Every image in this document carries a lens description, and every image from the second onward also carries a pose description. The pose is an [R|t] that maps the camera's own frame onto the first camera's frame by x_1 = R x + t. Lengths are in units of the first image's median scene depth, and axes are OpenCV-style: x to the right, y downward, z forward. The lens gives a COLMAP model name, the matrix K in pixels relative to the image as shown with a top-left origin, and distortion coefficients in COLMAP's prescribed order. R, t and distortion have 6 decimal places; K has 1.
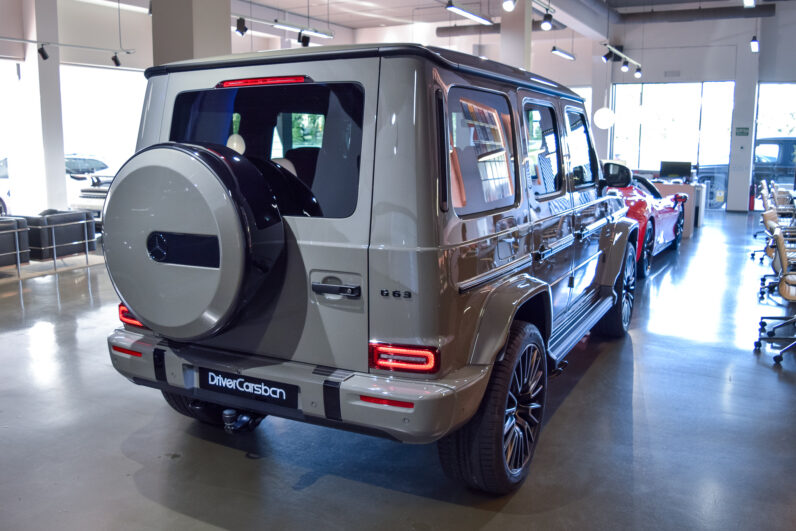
lens RADIAL K [[679.3, 0, 398.3], [0, 679.3, 251.9], [0, 0, 1]] dist [-0.036325, -0.001828]
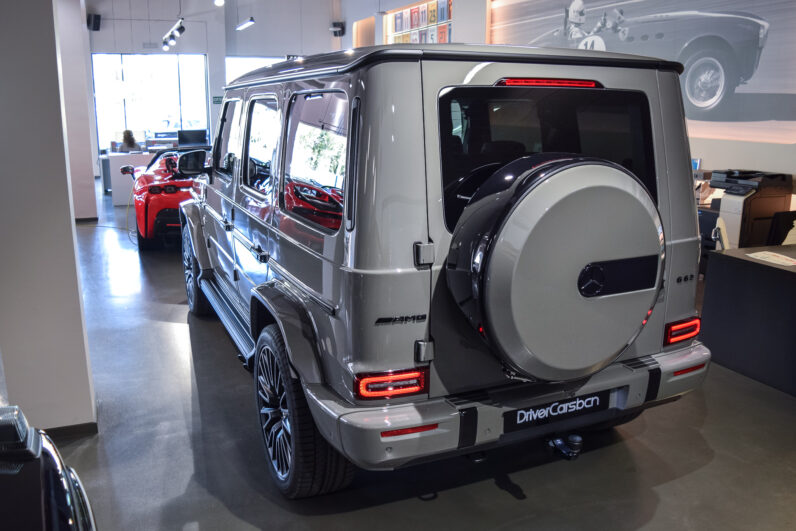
lens RADIAL K [[642.1, 0, 398.0], [0, 642.1, 265.5], [0, 0, 1]] dist [-0.078852, -0.003316]
pose [[0.636036, -0.180417, 0.750272, -1.003345], [0.114697, 0.983587, 0.139289, -0.150320], [-0.763088, -0.002539, 0.646290, 0.595410]]
